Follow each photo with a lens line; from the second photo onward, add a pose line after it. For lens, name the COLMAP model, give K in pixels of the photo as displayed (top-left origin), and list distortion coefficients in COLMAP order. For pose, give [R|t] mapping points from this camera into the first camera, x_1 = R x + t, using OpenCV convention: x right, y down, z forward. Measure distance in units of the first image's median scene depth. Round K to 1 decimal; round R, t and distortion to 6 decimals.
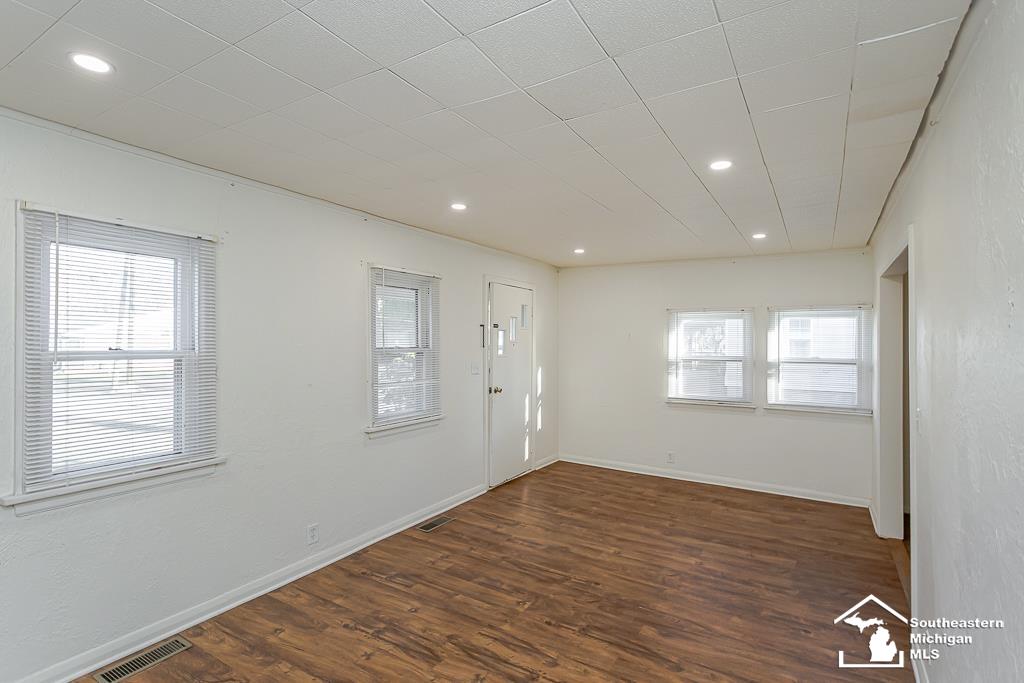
lens RADIAL K [[508.1, 0, 506.8], [0, 508.1, 342.4], [0, 0, 1]] dist [0.005908, 0.001659]
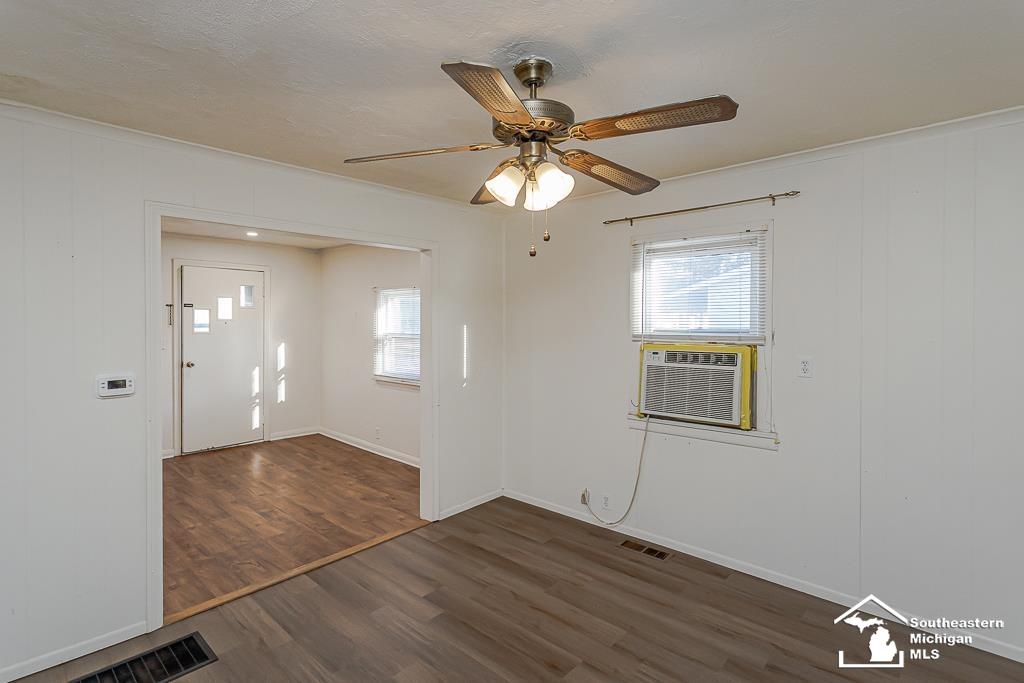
lens RADIAL K [[508.1, 0, 508.5], [0, 508.1, 346.1], [0, 0, 1]] dist [0.005908, 0.001659]
pose [[0.983188, 0.016355, -0.181865, 0.855261], [-0.003850, 0.997616, 0.068898, -0.022857], [0.182558, -0.067039, 0.980907, 0.054501]]
